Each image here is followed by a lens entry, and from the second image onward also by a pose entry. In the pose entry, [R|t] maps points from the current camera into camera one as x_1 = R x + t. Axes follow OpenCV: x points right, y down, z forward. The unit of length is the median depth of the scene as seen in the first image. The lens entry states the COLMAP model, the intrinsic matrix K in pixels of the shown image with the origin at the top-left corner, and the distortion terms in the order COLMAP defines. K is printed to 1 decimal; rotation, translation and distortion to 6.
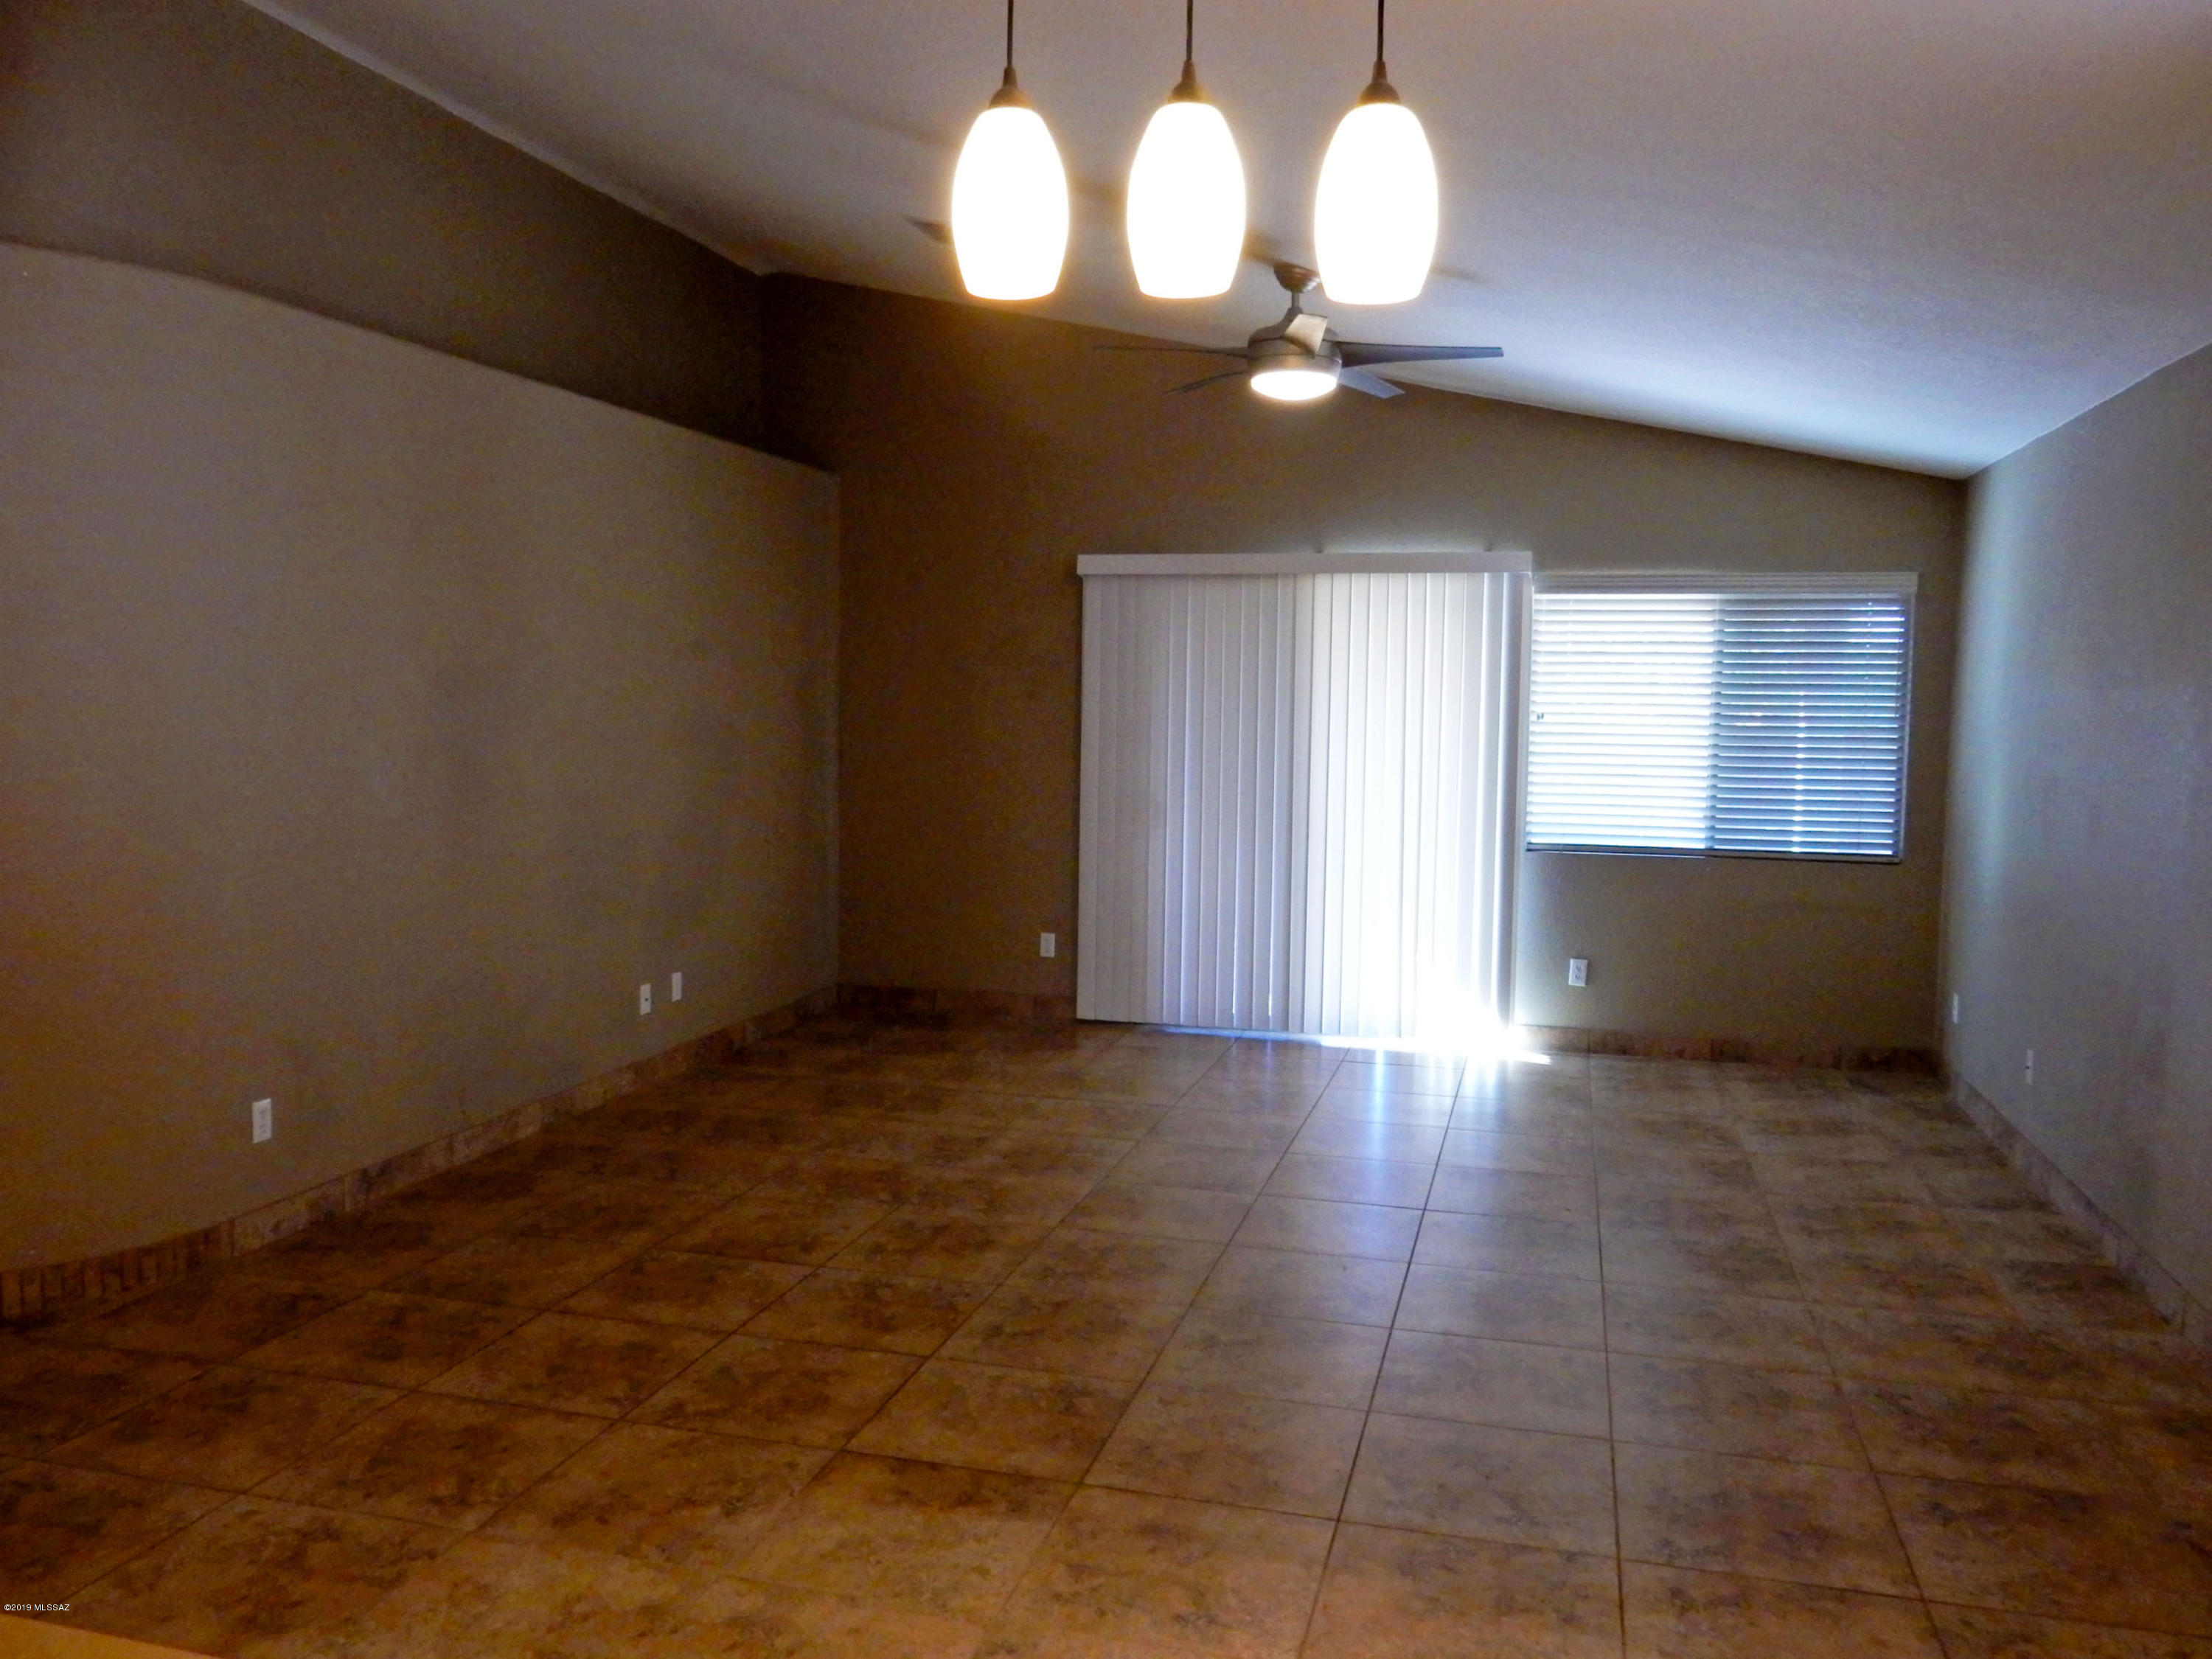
lens RADIAL K [[1701.9, 0, 1097.8], [0, 1701.9, 828.7], [0, 0, 1]] dist [-0.001618, -0.002906]
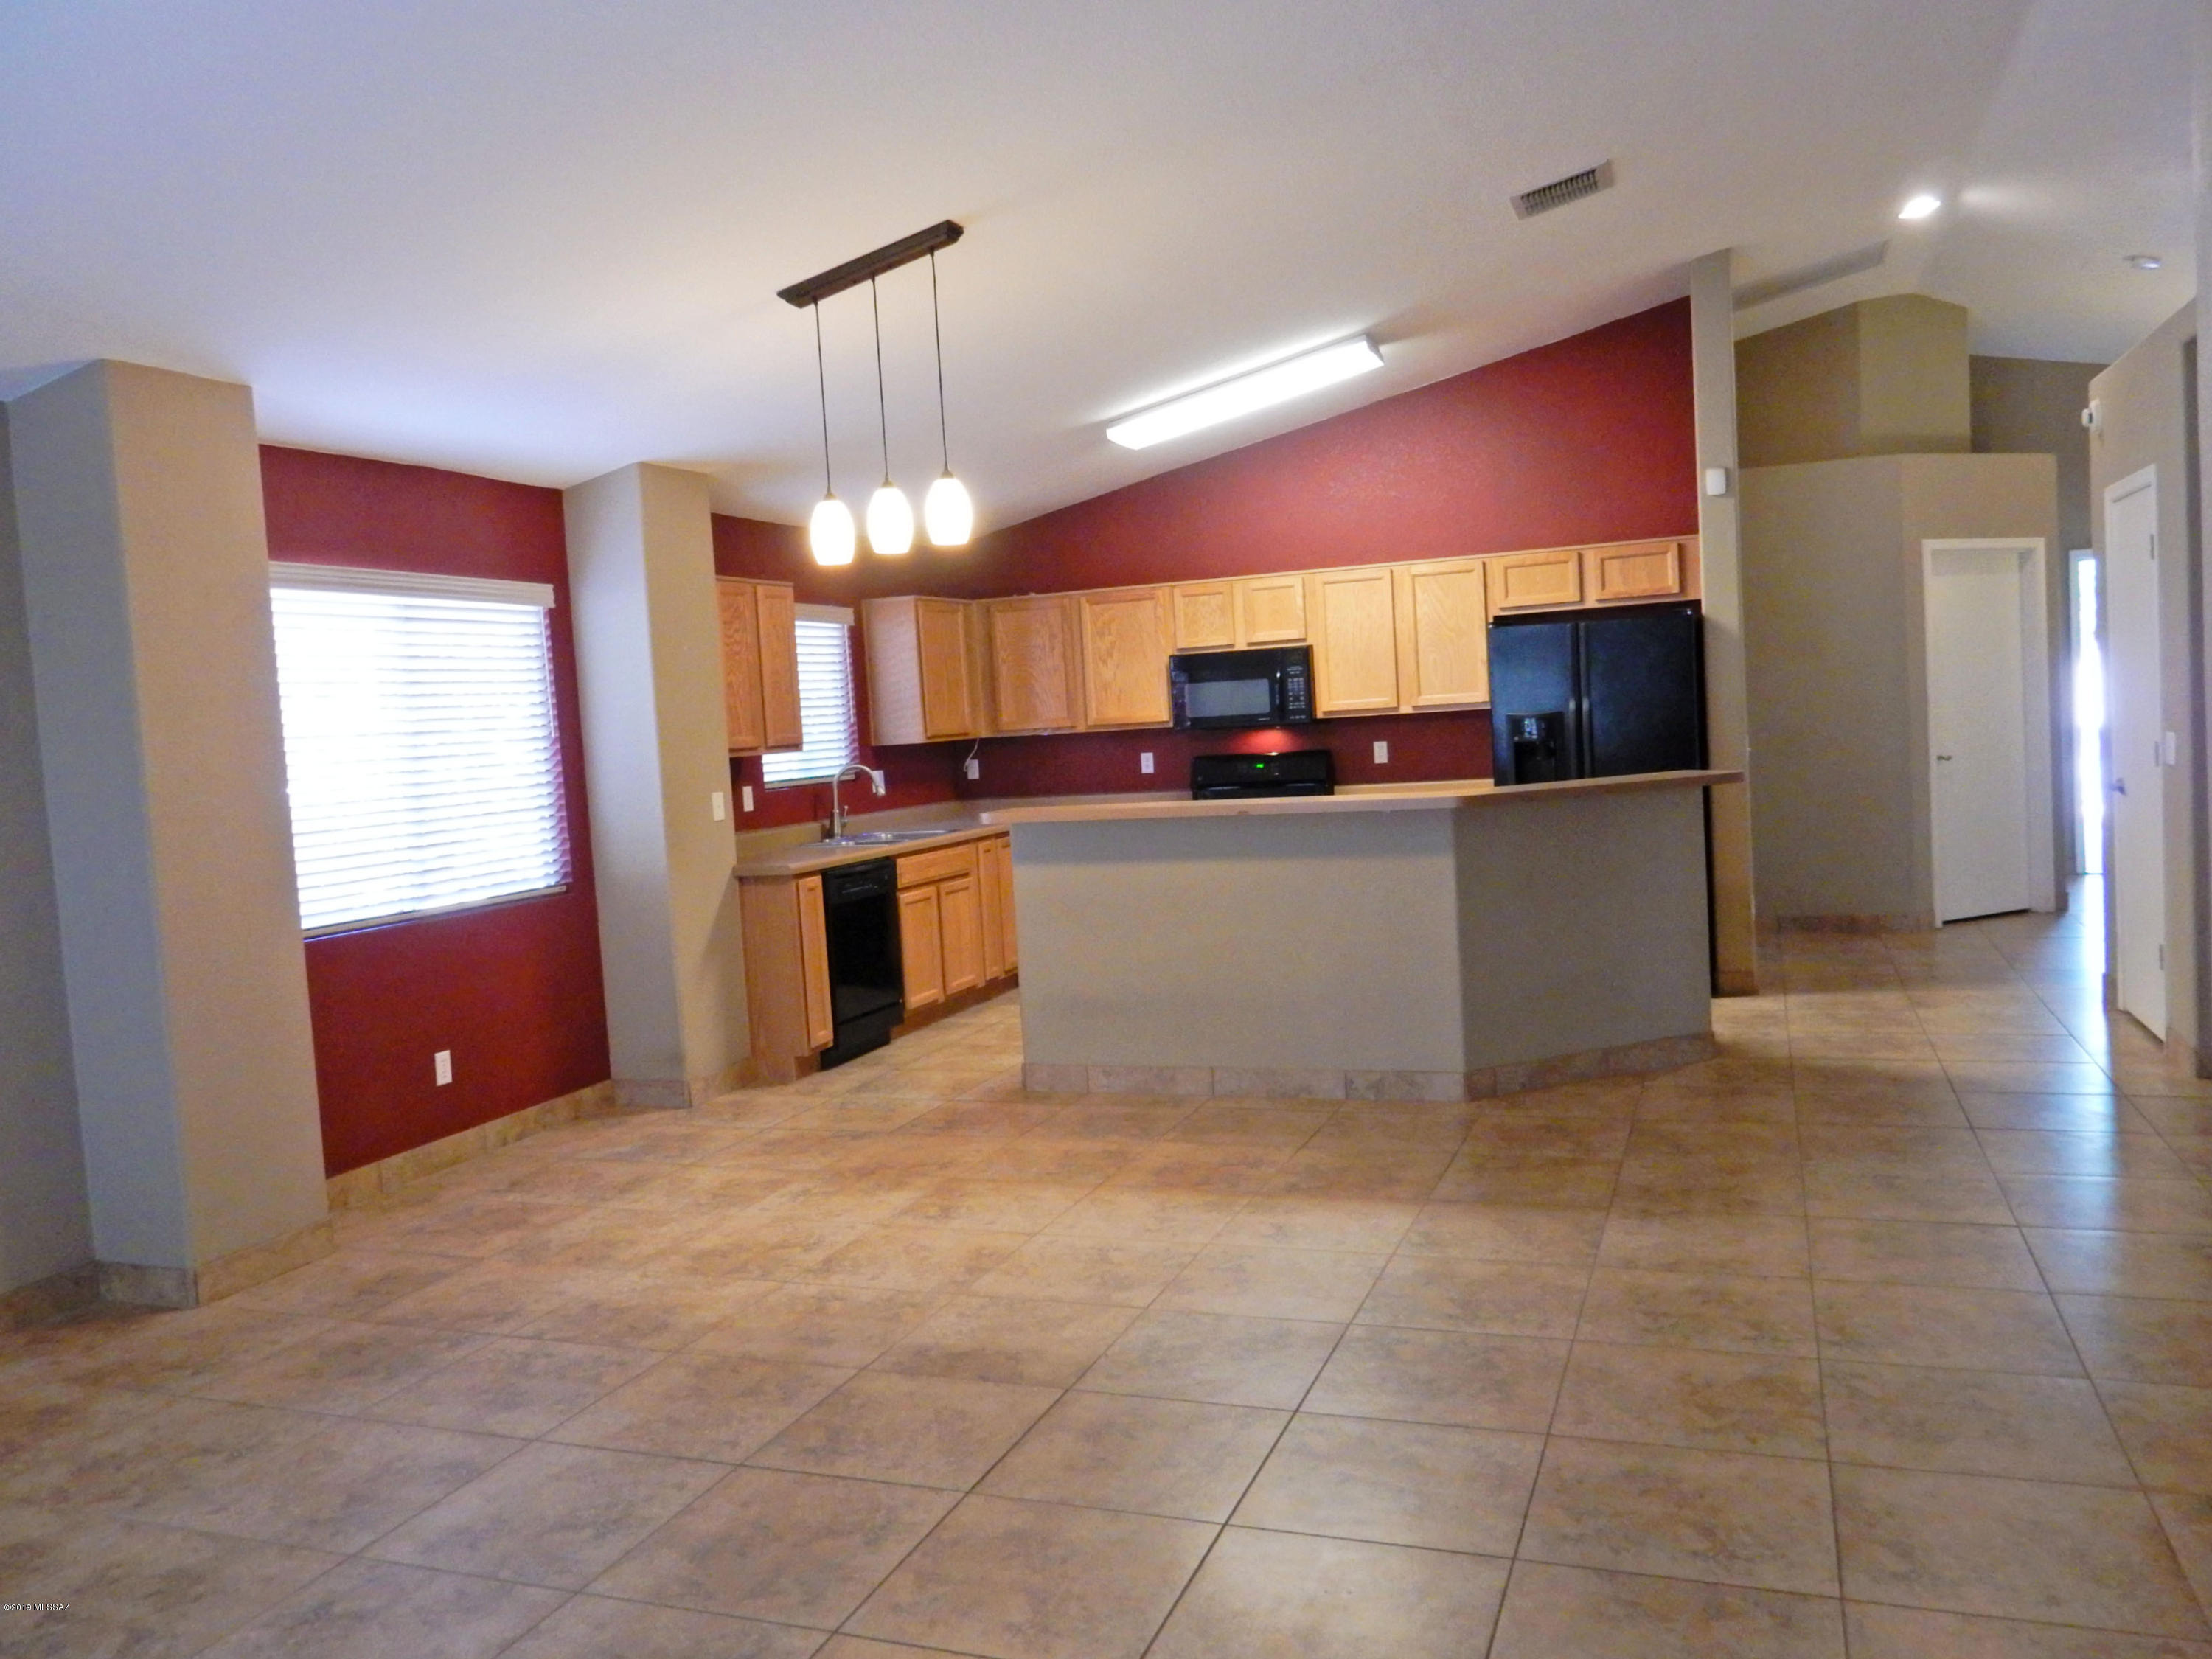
lens RADIAL K [[1707.9, 0, 1106.0], [0, 1707.9, 829.5], [0, 0, 1]] dist [0.003527, 0.002215]
pose [[-0.994411, 0.039265, 0.098003, -0.203773], [0.053501, 0.987666, 0.147152, -0.095421], [-0.091016, 0.151573, -0.984247, 1.388667]]
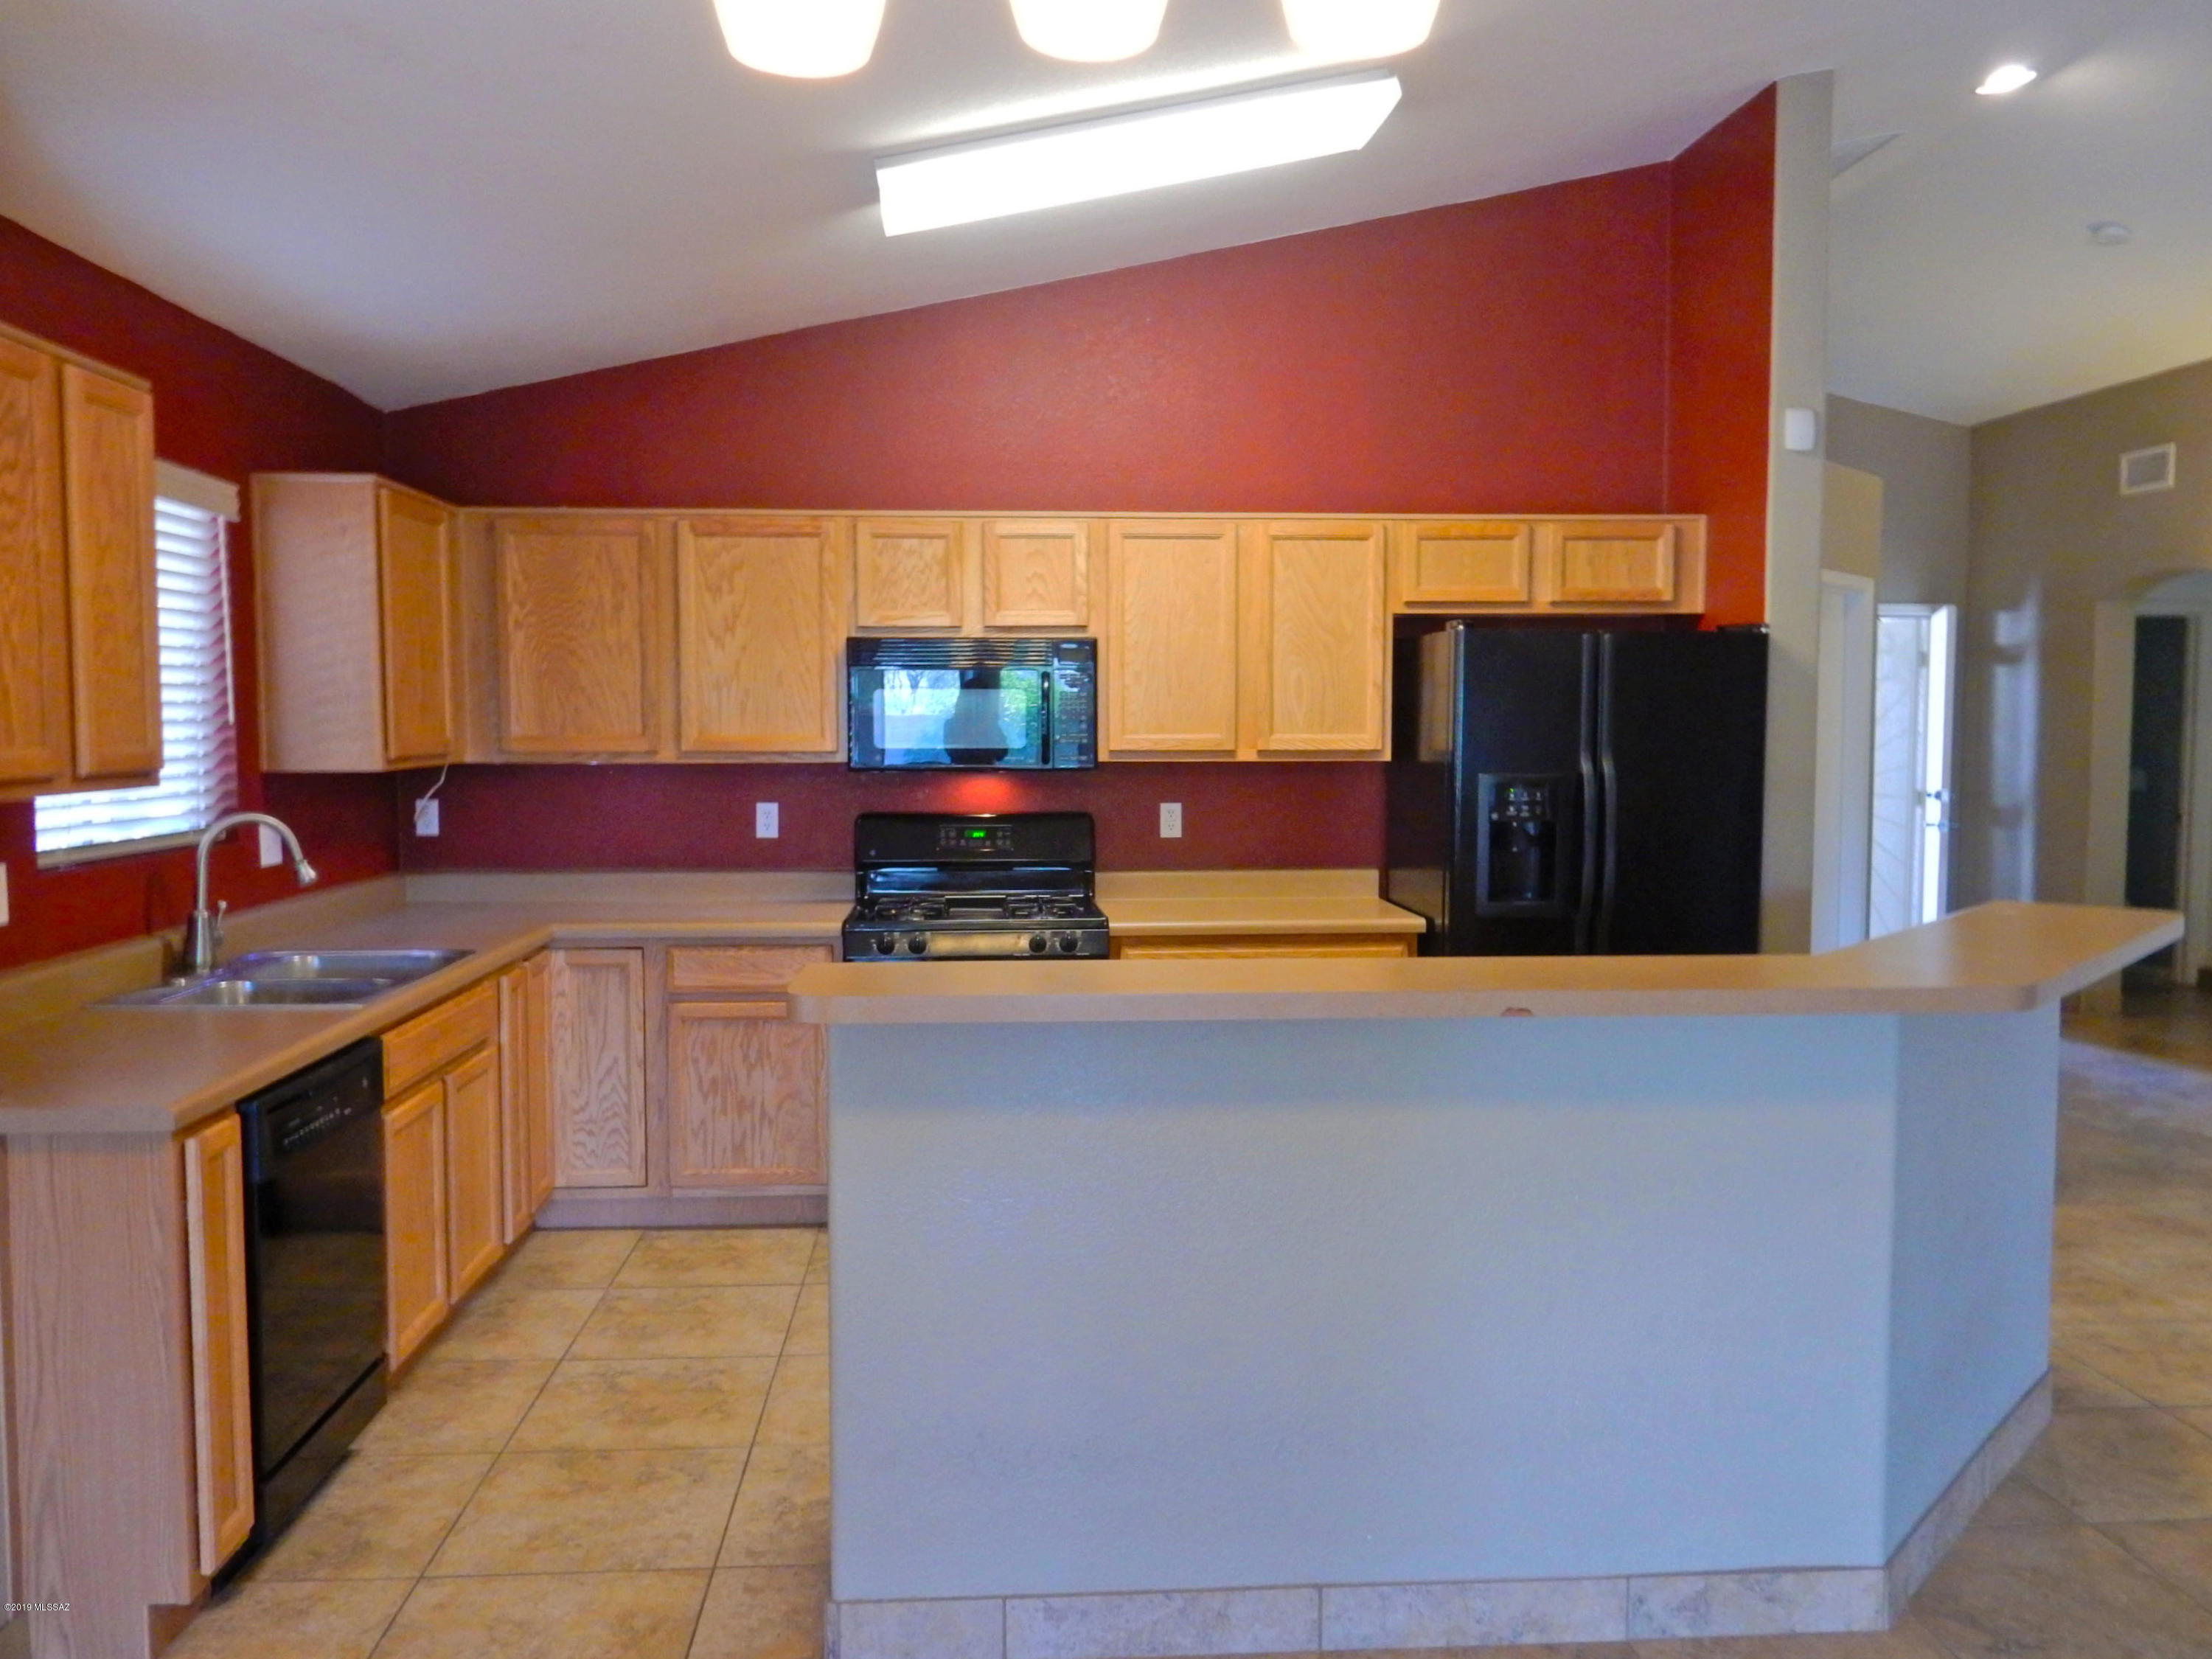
lens RADIAL K [[1701.9, 0, 1097.8], [0, 1701.9, 828.7], [0, 0, 1]] dist [-0.001618, -0.002906]
pose [[-0.943349, 0.007251, -0.331722, 0.097055], [-0.039588, 0.990160, 0.134226, -0.037240], [0.329431, 0.139754, -0.933779, 0.599585]]
